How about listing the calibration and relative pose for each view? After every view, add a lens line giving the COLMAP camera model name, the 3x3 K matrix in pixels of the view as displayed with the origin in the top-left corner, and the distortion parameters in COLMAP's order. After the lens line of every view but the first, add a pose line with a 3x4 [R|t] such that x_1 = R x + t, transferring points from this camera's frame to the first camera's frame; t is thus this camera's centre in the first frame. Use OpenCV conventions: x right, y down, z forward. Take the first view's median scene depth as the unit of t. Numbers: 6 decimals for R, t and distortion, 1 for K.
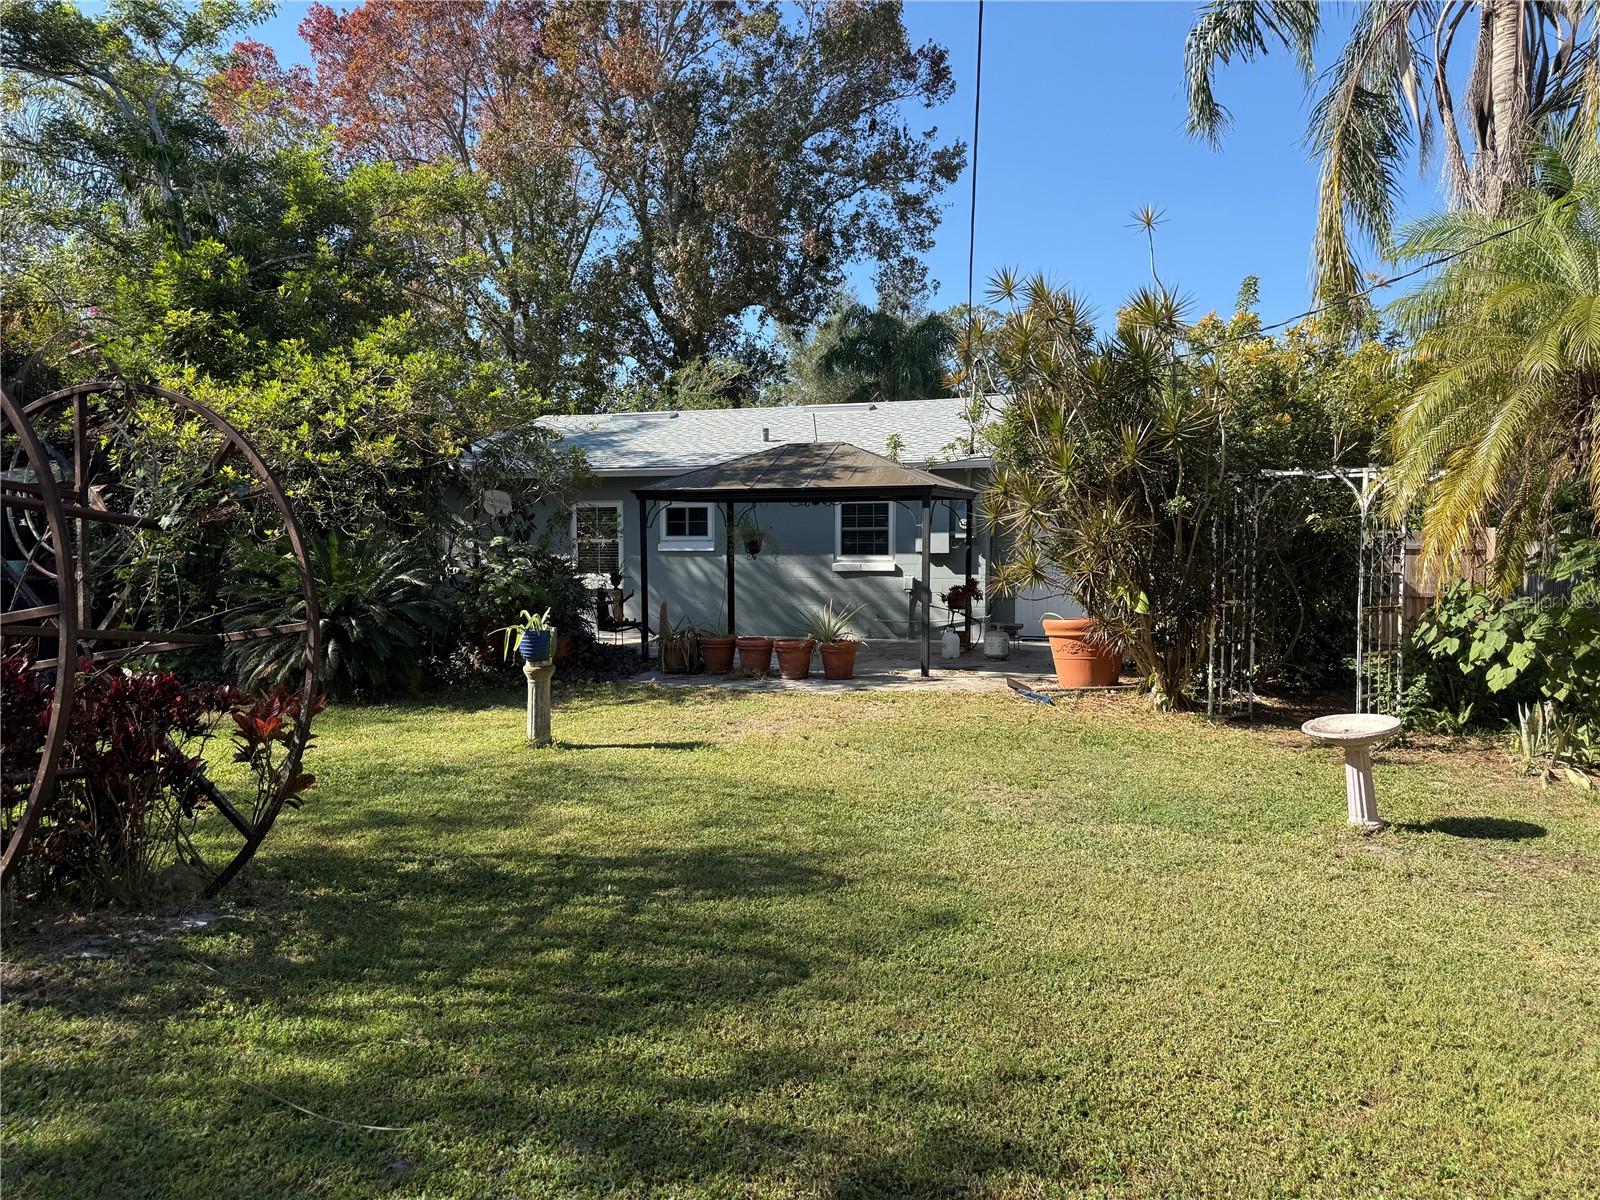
lens RADIAL K [[1116.8, 0, 804.4], [0, 1116.8, 600.1], [0, 0, 1]] dist [0.088520, -0.113936]
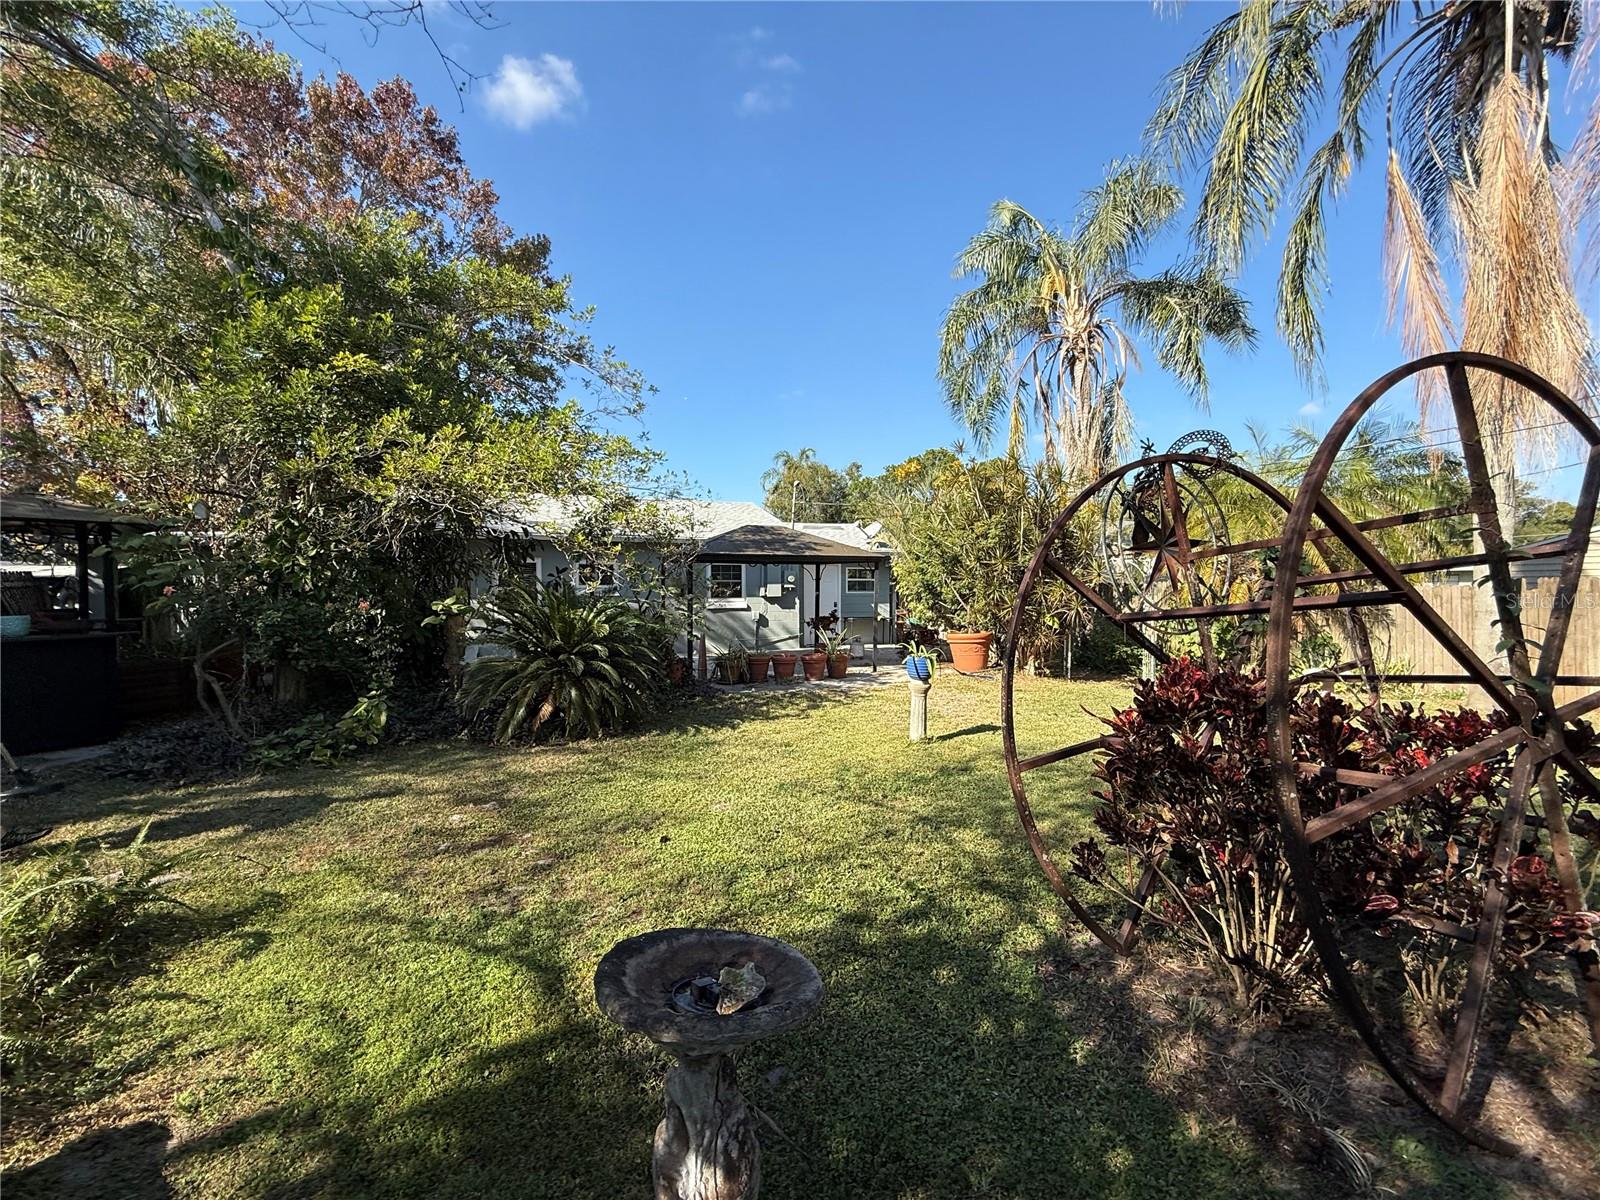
lens RADIAL K [[635.4, 0, 794.0], [0, 635.4, 599.8], [0, 0, 1]] dist [-0.001755, 0.000181]
pose [[0.779402, -0.000207, 0.626524, -0.503979], [0.023173, 0.999325, -0.028498, -0.012751], [-0.626095, 0.036730, 0.778881, 0.312109]]
